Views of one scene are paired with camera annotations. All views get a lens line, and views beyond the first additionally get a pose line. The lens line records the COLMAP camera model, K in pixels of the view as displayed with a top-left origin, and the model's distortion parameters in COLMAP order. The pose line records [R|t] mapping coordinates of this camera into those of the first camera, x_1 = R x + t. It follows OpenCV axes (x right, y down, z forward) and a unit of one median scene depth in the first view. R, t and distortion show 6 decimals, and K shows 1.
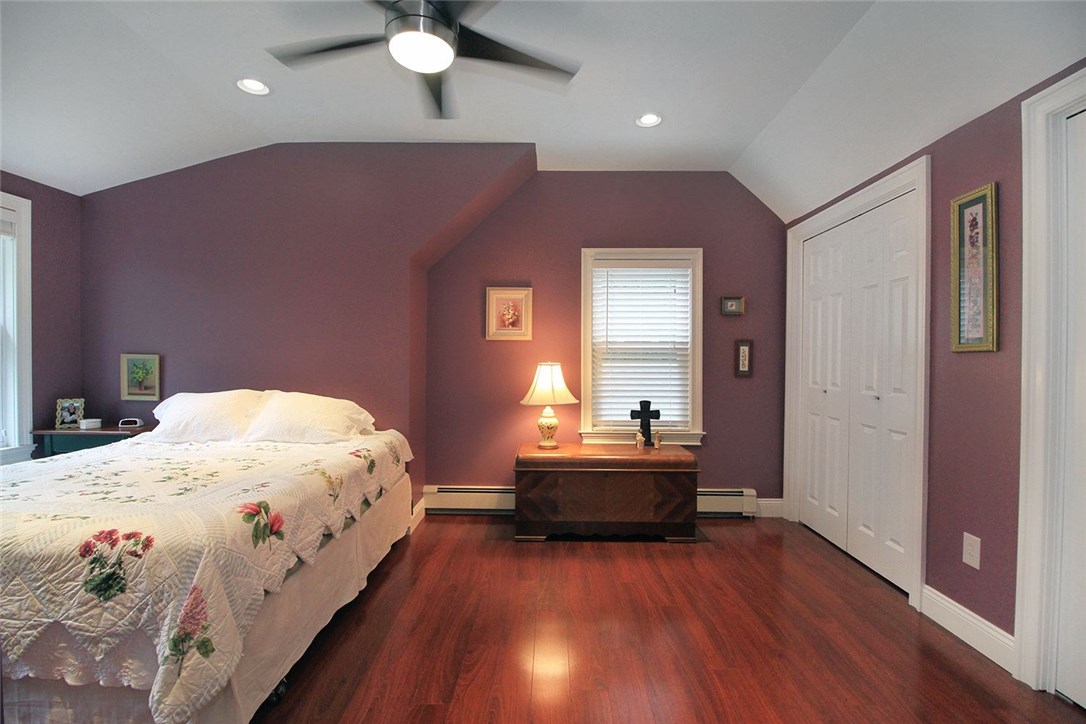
lens RADIAL K [[503.2, 0, 541.2], [0, 503.2, 365.2], [0, 0, 1]] dist [-0.000417, -0.011904]
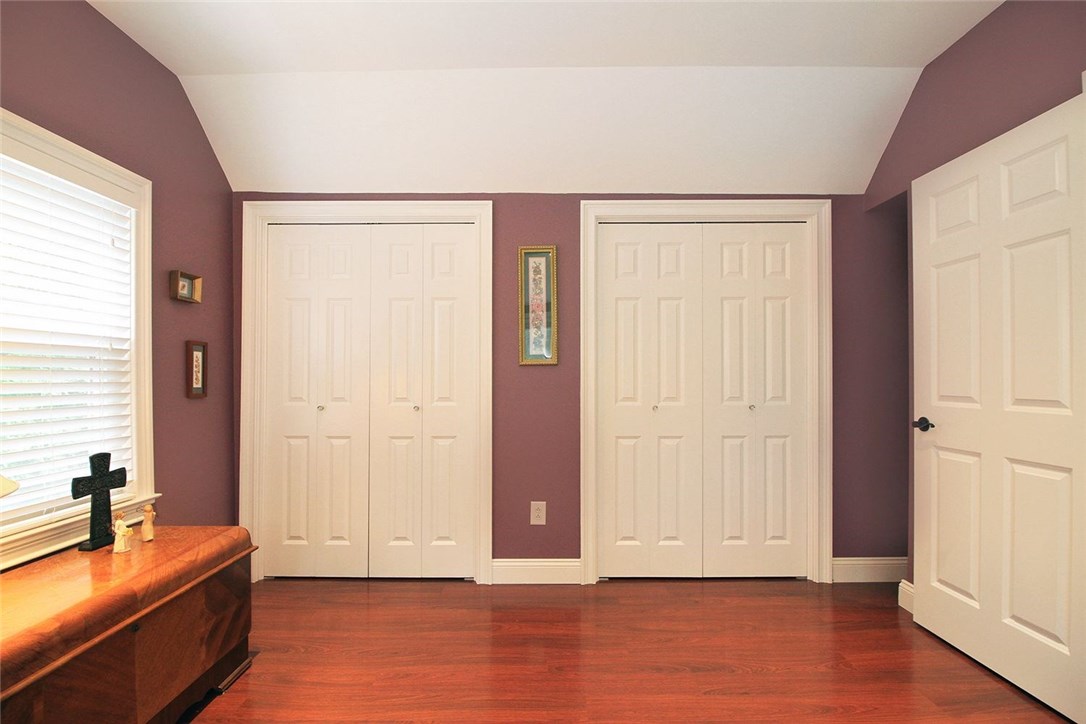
lens RADIAL K [[512.9, 0, 543.5], [0, 512.9, 372.0], [0, 0, 1]] dist [-0.001568, -0.000289]
pose [[-0.017297, 0.005463, 0.999835, -0.315445], [0.013540, 0.999895, -0.005229, -0.000404], [-0.999759, 0.013447, -0.017369, 0.612703]]
